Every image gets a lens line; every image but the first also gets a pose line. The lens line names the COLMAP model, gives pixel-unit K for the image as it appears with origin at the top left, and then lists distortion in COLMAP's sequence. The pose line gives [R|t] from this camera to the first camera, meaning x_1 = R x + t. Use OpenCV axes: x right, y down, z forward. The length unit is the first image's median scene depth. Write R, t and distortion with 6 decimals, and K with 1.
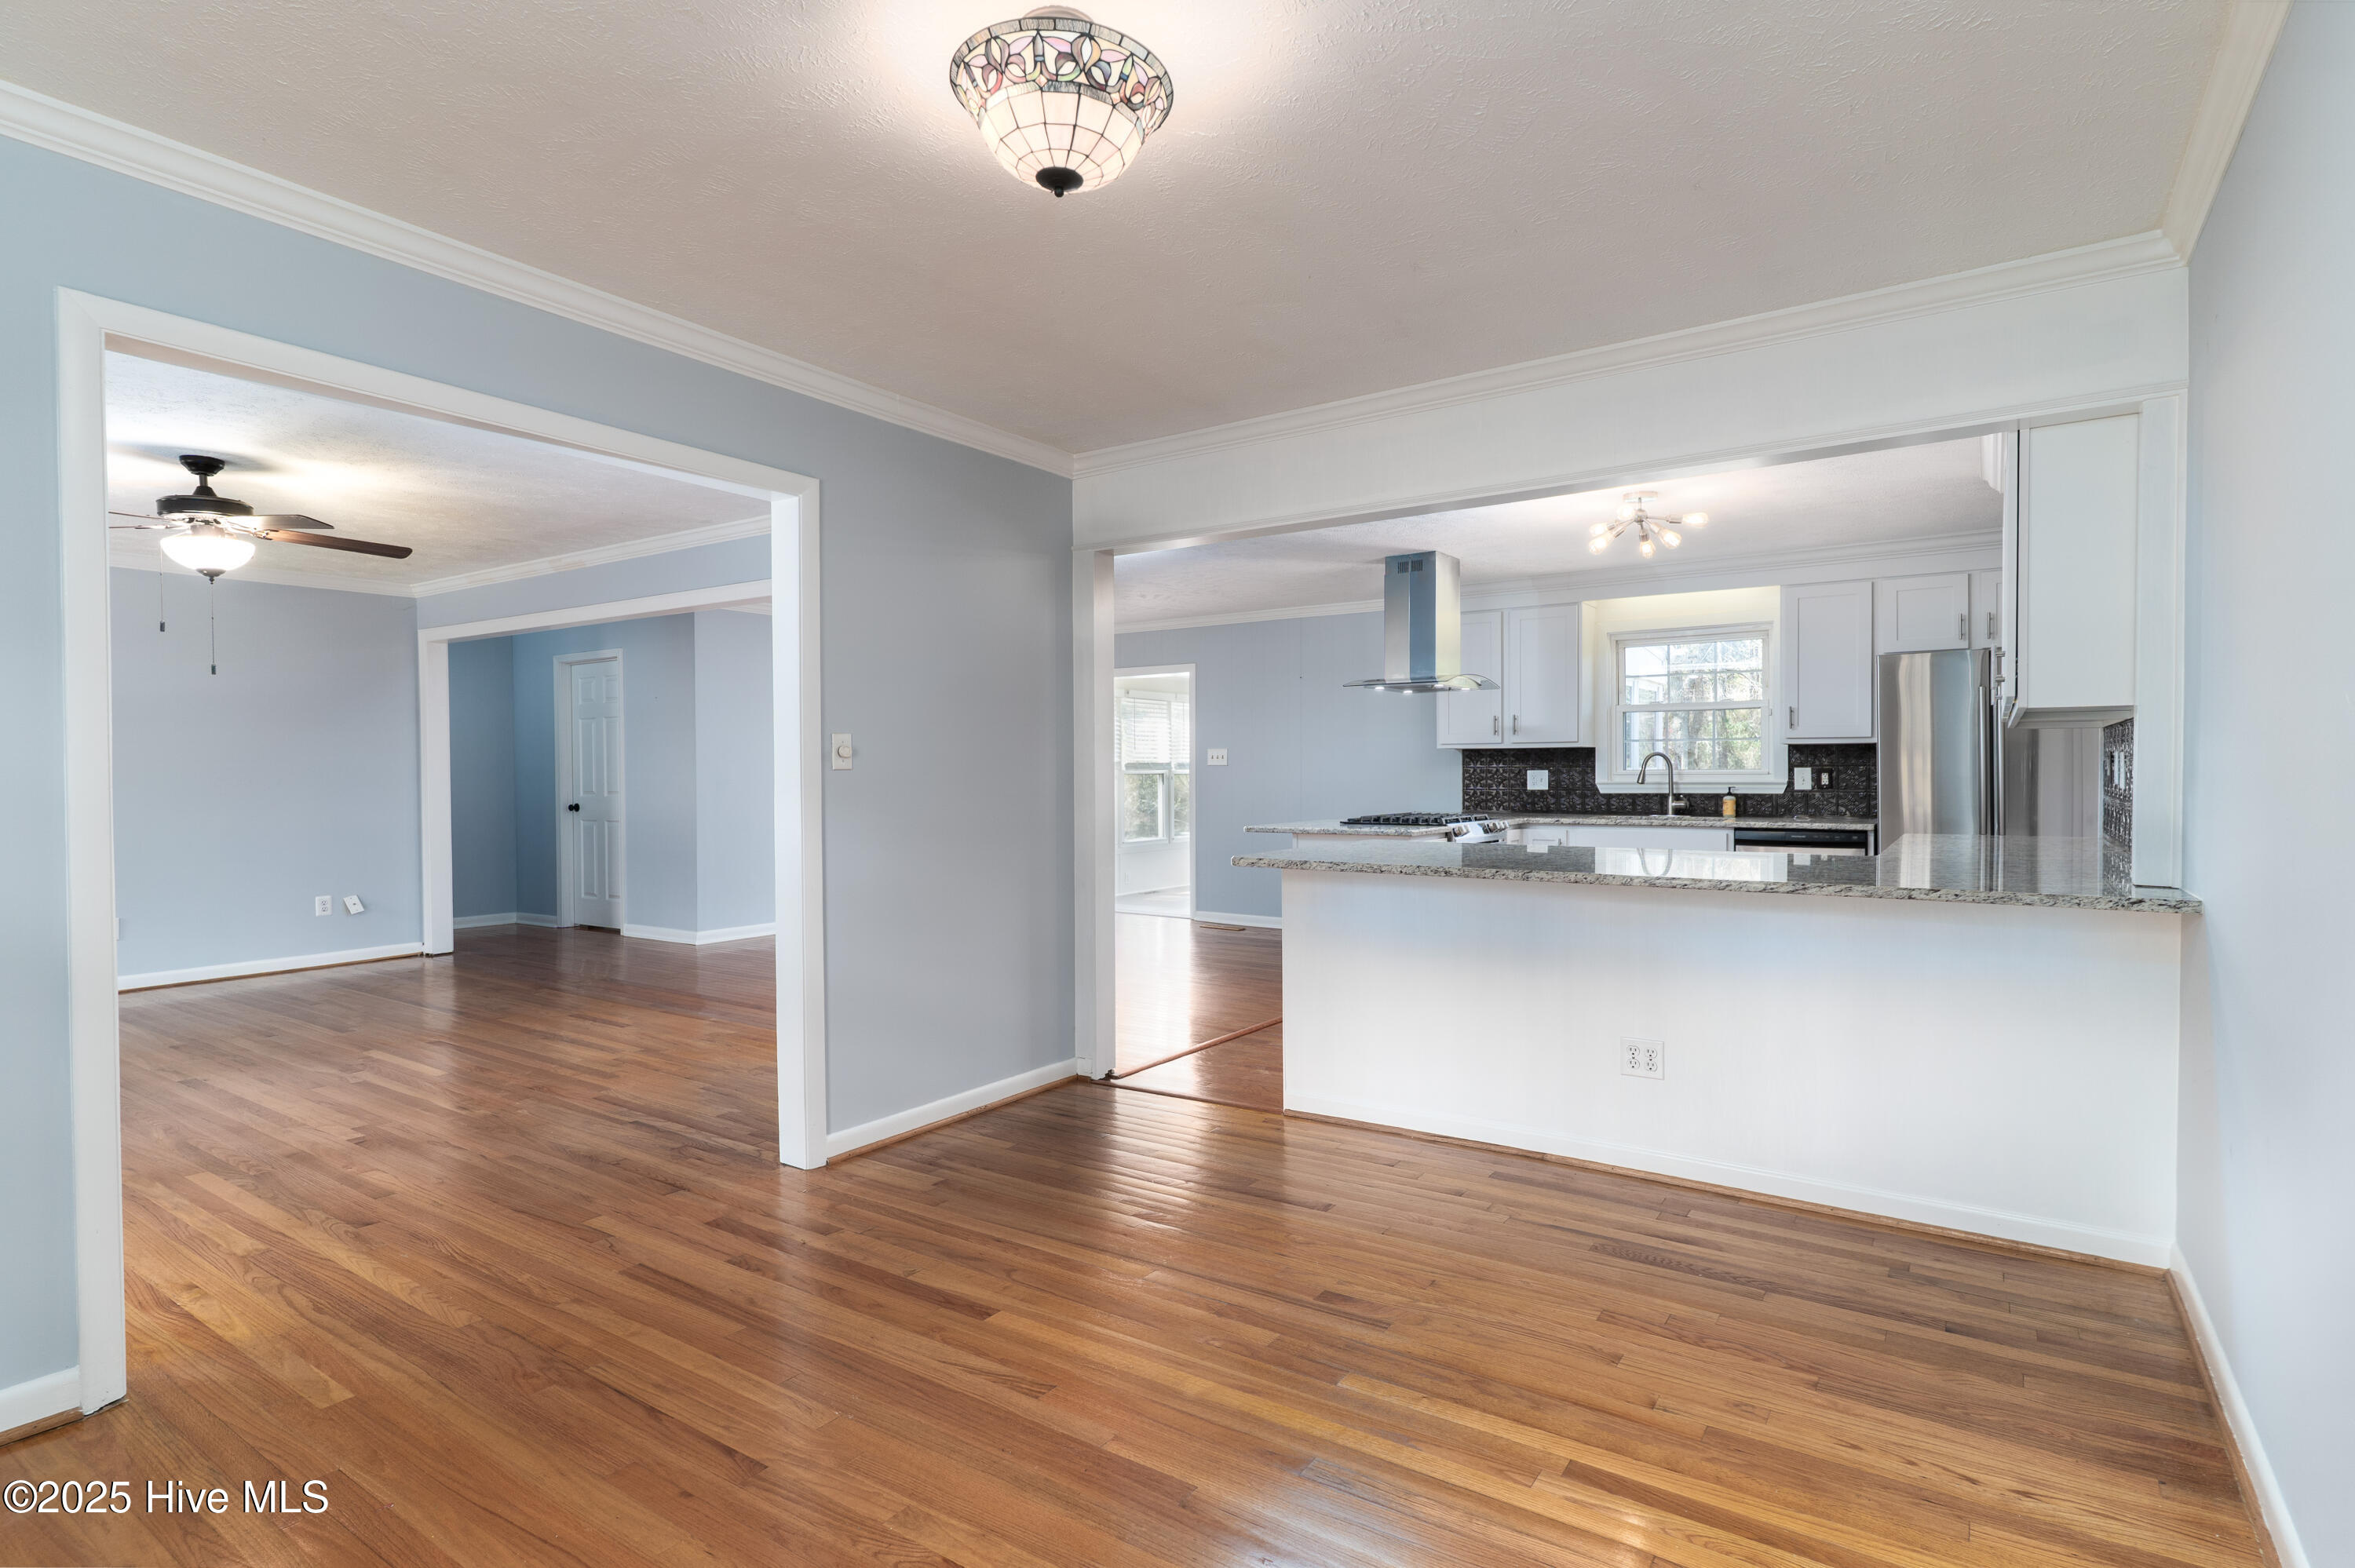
lens RADIAL K [[1167.8, 0, 1305.5], [0, 1167.8, 792.8], [0, 0, 1]] dist [0.000141, -0.000024]
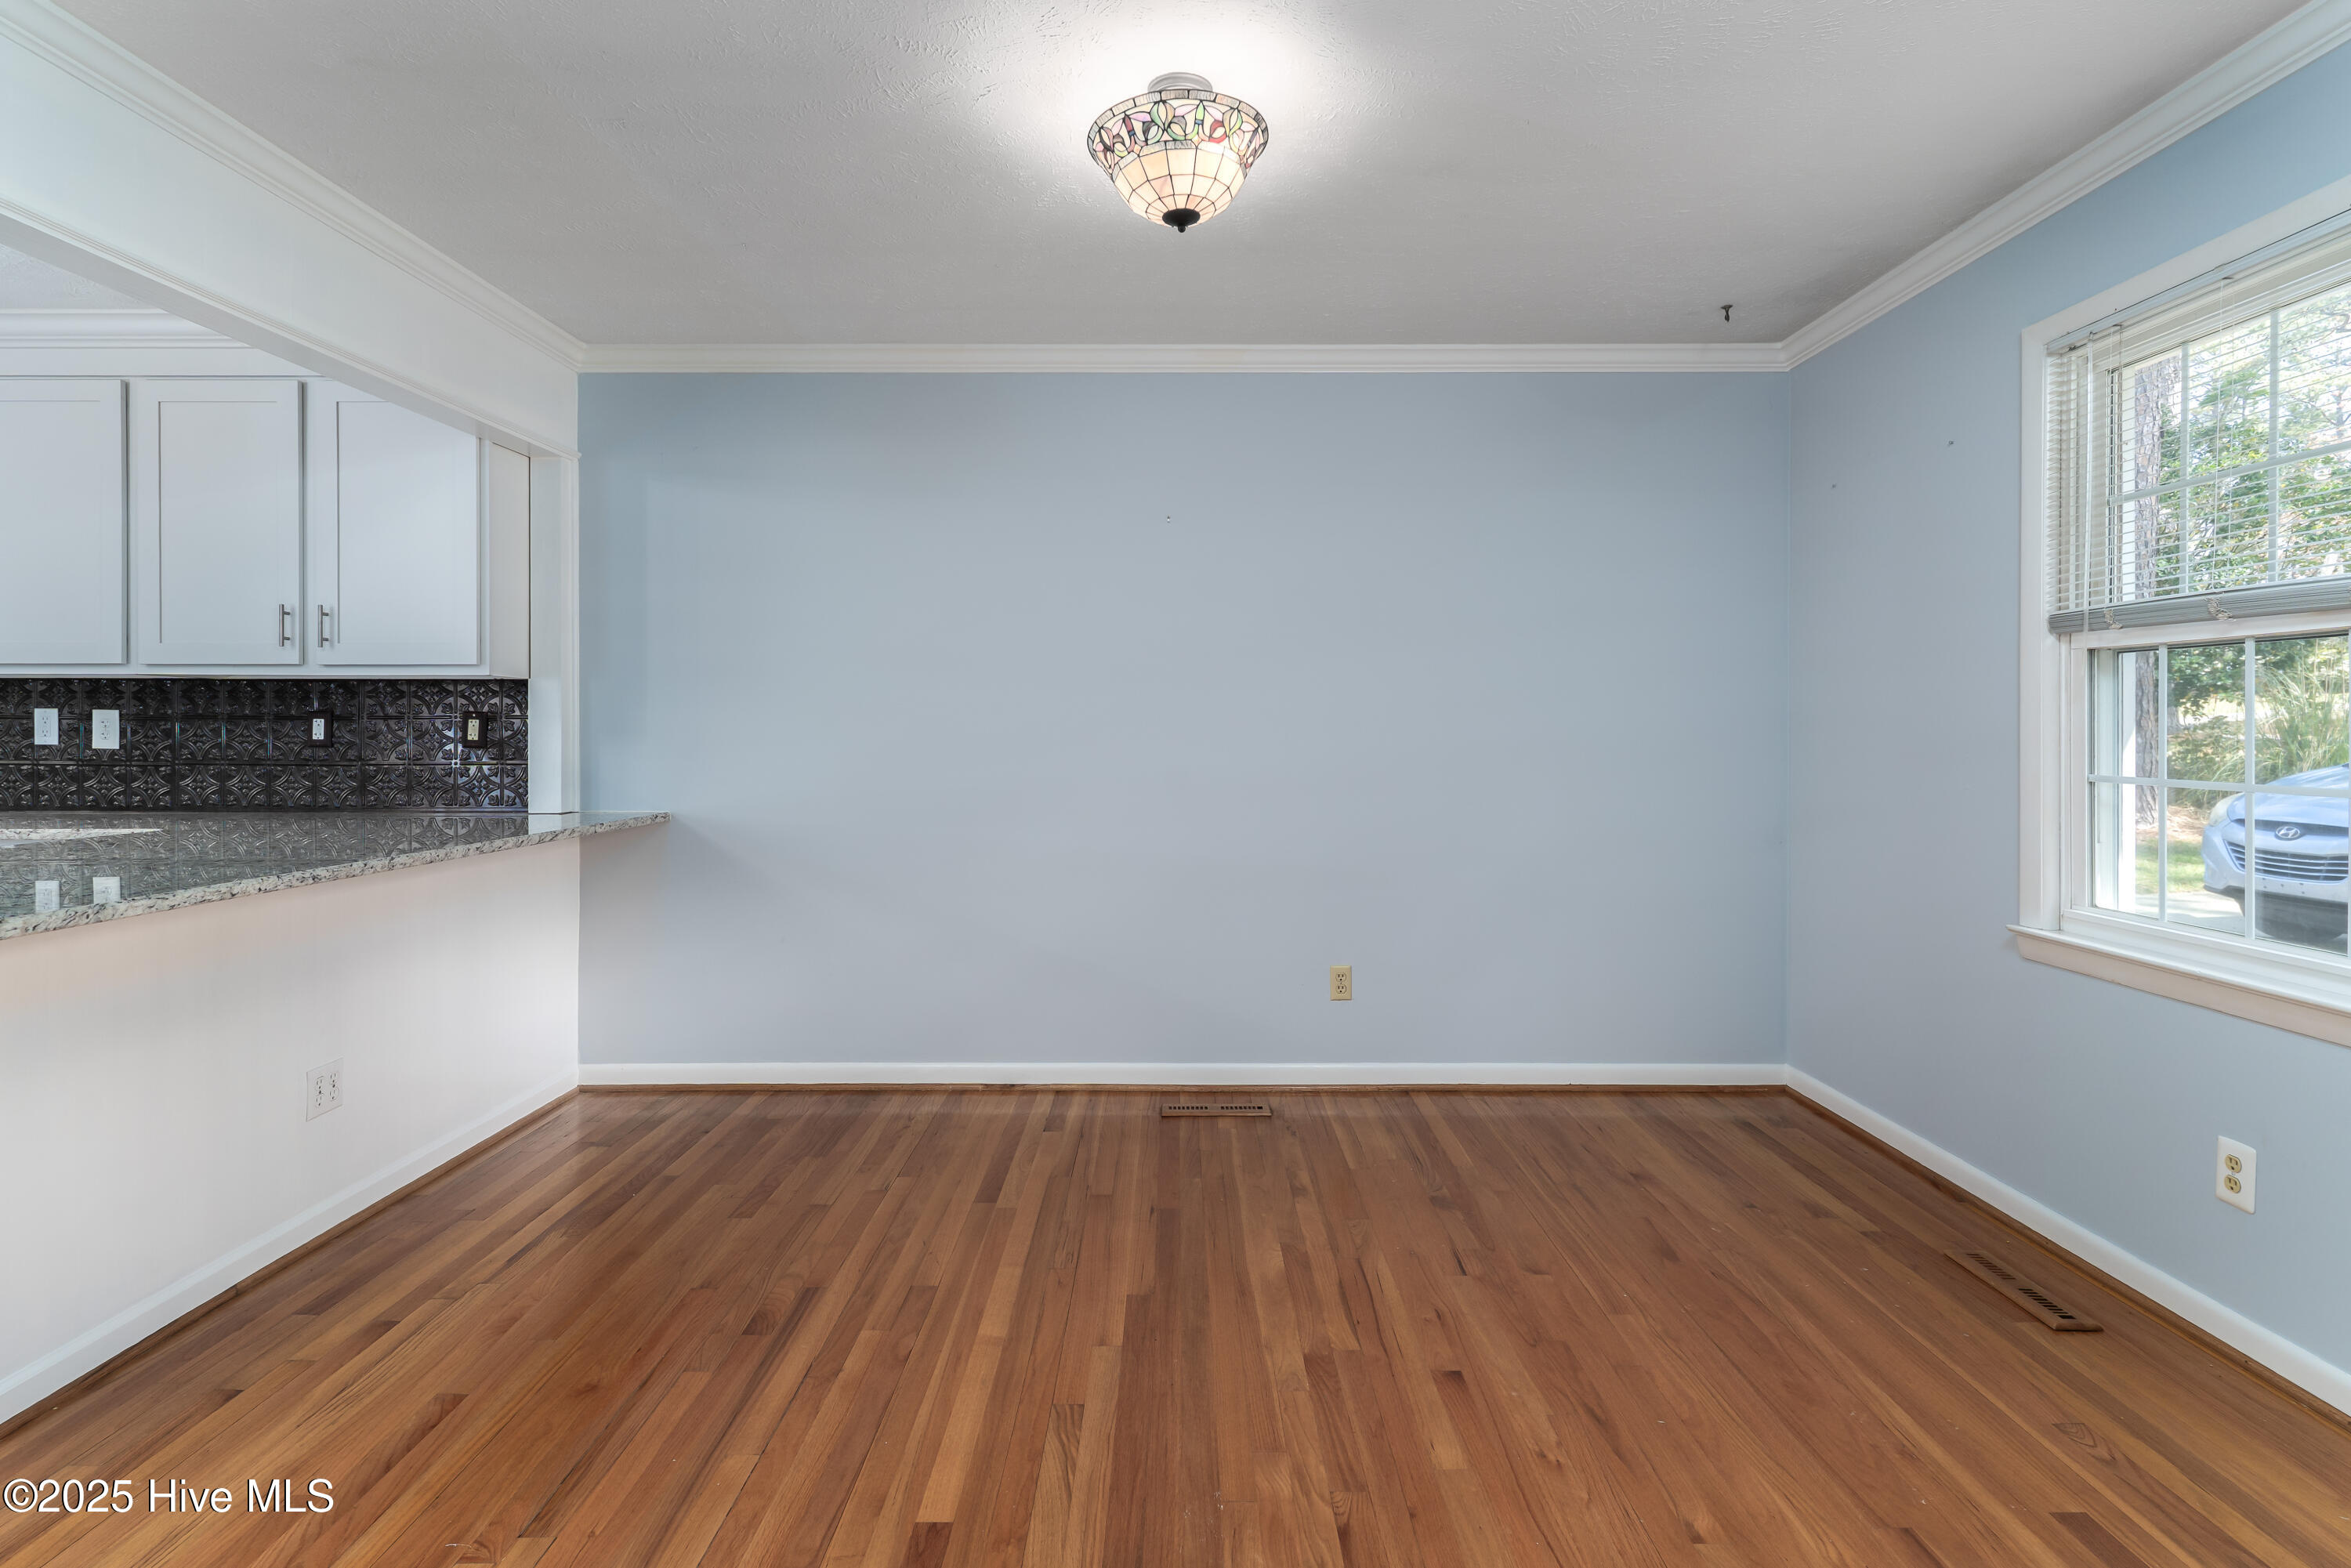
lens RADIAL K [[1156.2, 0, 1181.9], [0, 1156.2, 730.6], [0, 0, 1]] dist [0.000352, 0.000005]
pose [[-0.500987, 0.002817, 0.865450, -0.934929], [0.017905, 0.999814, 0.007110, -0.011918], [-0.865270, 0.019058, -0.500944, 1.221642]]
